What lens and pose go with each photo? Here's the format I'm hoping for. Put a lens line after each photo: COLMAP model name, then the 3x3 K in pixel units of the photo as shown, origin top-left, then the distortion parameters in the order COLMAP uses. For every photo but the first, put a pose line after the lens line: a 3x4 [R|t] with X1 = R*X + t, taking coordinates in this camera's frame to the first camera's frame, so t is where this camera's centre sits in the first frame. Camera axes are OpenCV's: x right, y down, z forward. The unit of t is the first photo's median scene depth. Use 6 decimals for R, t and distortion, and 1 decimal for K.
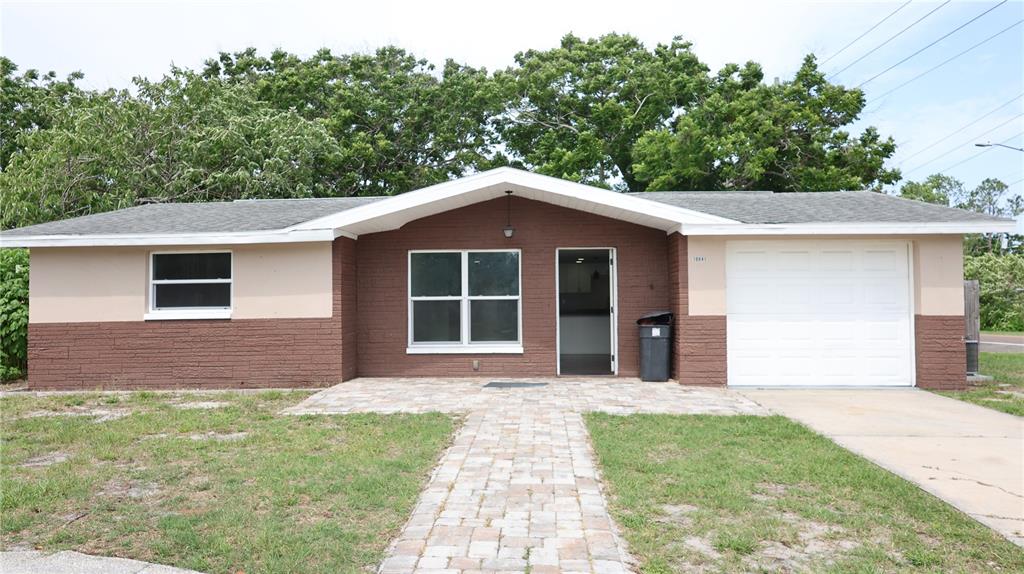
lens RADIAL K [[703.9, 0, 512.1], [0, 703.9, 278.8], [0, 0, 1]] dist [0.012122, -0.004535]
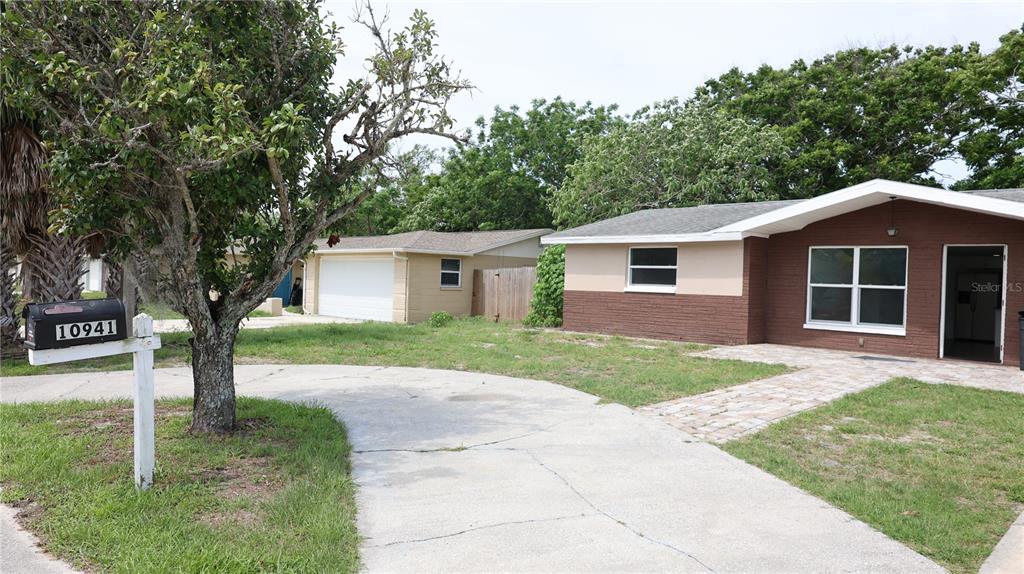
lens RADIAL K [[703.9, 0, 511.9], [0, 703.9, 288.1], [0, 0, 1]] dist [0.012122, -0.004535]
pose [[0.753513, 0.043891, -0.655967, 0.283433], [-0.018984, 0.998806, 0.045023, -0.012545], [0.657159, -0.021473, 0.753446, -0.296631]]
